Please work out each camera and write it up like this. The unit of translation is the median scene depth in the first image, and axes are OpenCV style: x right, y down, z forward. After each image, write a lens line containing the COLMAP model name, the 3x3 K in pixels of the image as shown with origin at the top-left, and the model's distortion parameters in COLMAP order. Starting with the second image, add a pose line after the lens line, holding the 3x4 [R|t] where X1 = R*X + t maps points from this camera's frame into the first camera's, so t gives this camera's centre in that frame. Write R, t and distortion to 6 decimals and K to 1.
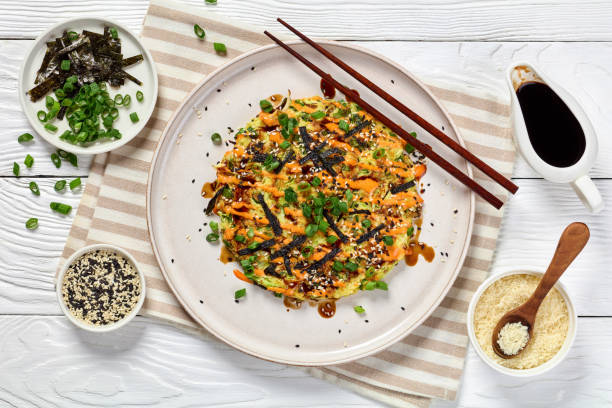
lens RADIAL K [[1804.0, 0, 306.0], [0, 1804.0, 204.0], [0, 0, 1]] dist [0.068407, 0.574809]
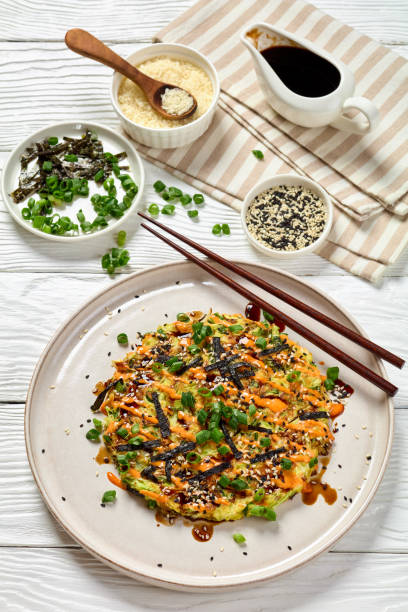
lens RADIAL K [[1804.0, 0, 204.0], [0, 1804.0, 306.0], [0, 0, 1]] dist [0.068407, 0.574809]
pose [[0.978249, 0.161870, -0.129722, 0.107523], [-0.204012, 0.863922, -0.460455, 0.364884], [0.037536, 0.476904, 0.878153, 0.192049]]
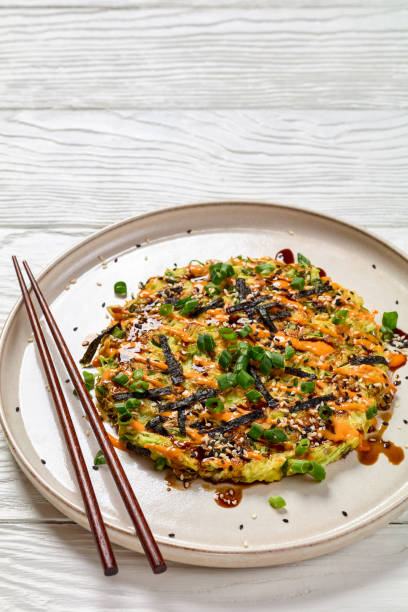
lens RADIAL K [[1804.0, 0, 204.0], [0, 1804.0, 306.0], [0, 0, 1]] dist [0.068407, 0.574809]
pose [[0.981173, 0.123846, -0.148198, 0.091418], [-0.191386, 0.726452, -0.660029, 0.441498], [0.025917, 0.675965, 0.736477, 0.479401]]
